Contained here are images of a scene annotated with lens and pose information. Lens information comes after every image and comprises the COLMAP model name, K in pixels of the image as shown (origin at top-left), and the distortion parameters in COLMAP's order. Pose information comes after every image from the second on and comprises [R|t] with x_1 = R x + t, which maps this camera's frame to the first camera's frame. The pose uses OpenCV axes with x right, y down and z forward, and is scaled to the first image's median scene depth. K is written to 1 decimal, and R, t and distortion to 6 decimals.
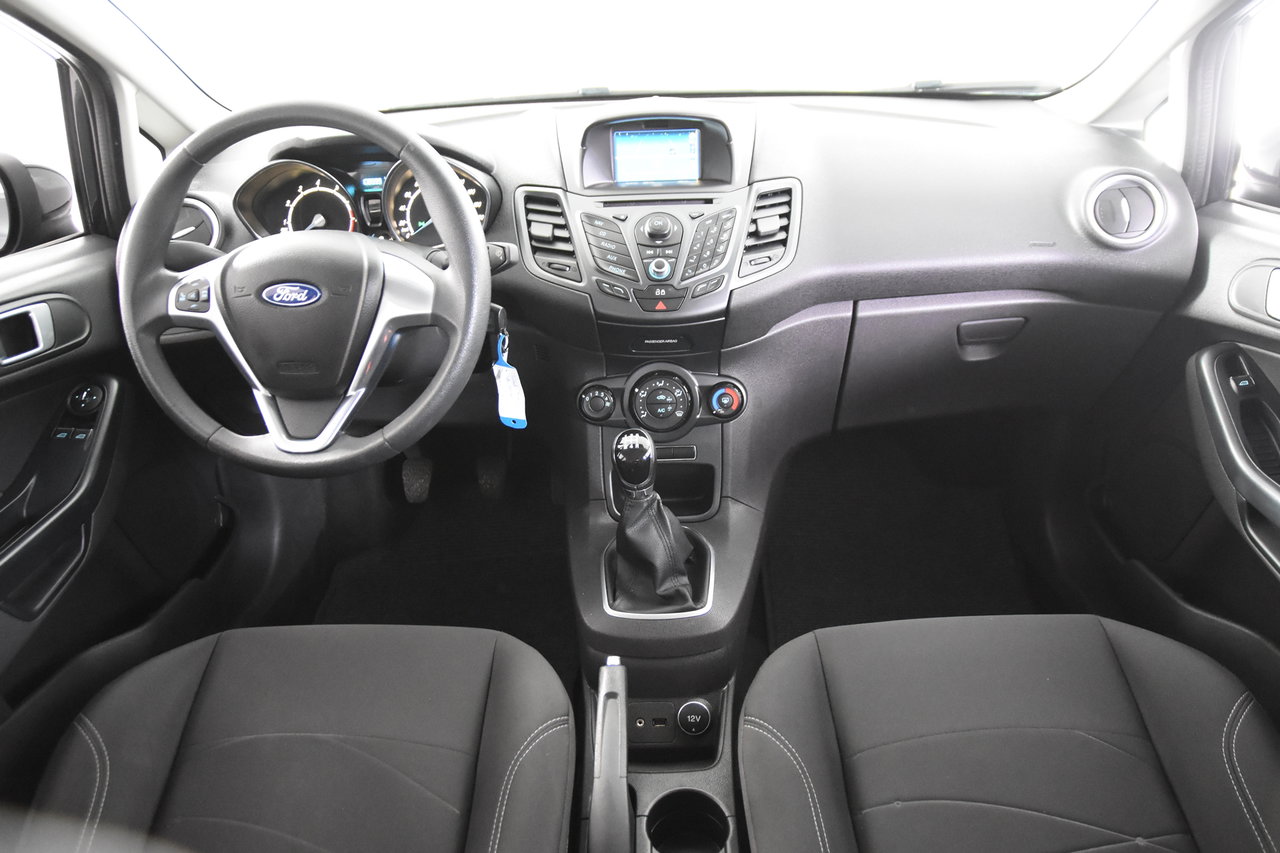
lens RADIAL K [[991.4, 0, 660.3], [0, 991.4, 425.9], [0, 0, 1]] dist [-0.151901, 0.140070]
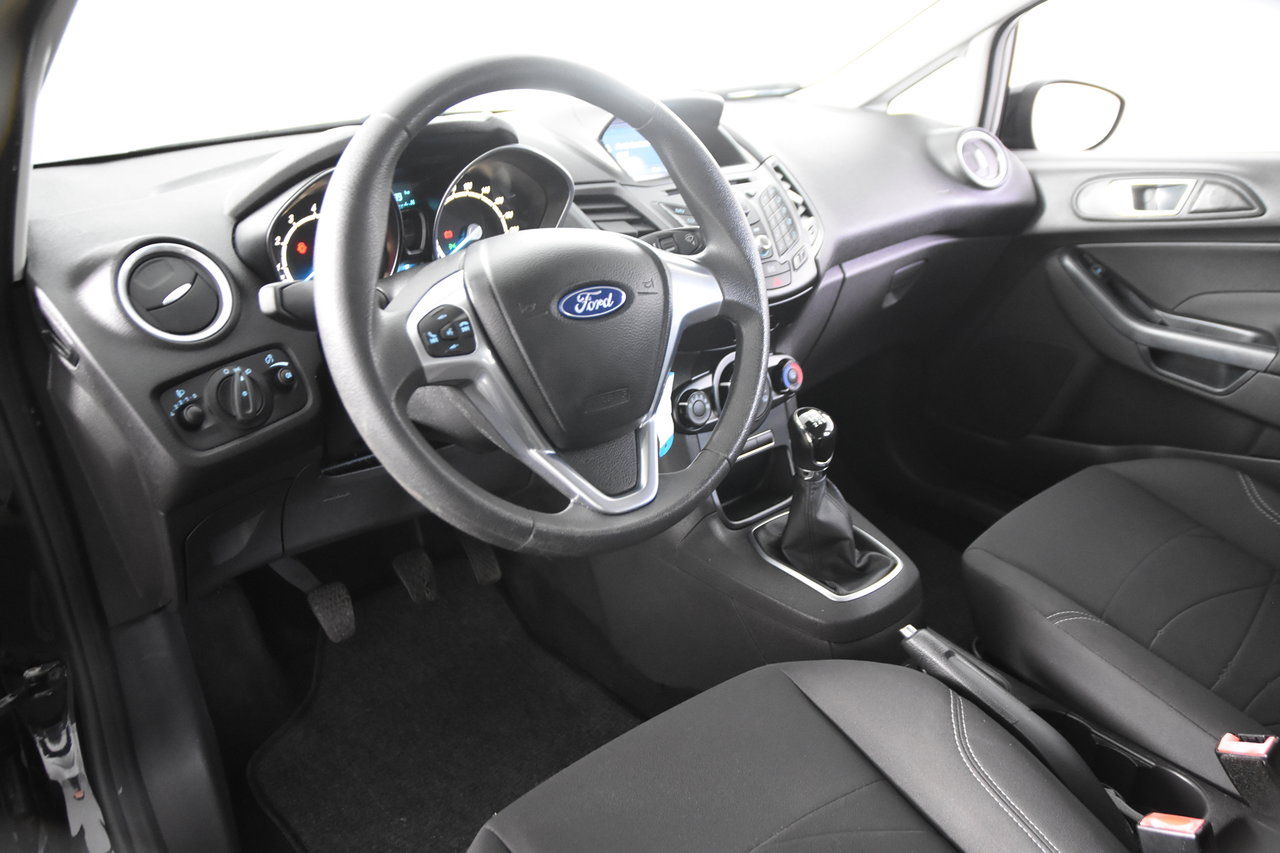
lens RADIAL K [[991.4, 0, 660.3], [0, 991.4, 425.9], [0, 0, 1]] dist [-0.151901, 0.140070]
pose [[0.749874, -0.237093, 0.617638, -0.692974], [0.287202, 0.957683, 0.018935, -0.036388], [-0.595990, 0.163188, 0.786235, 0.322179]]
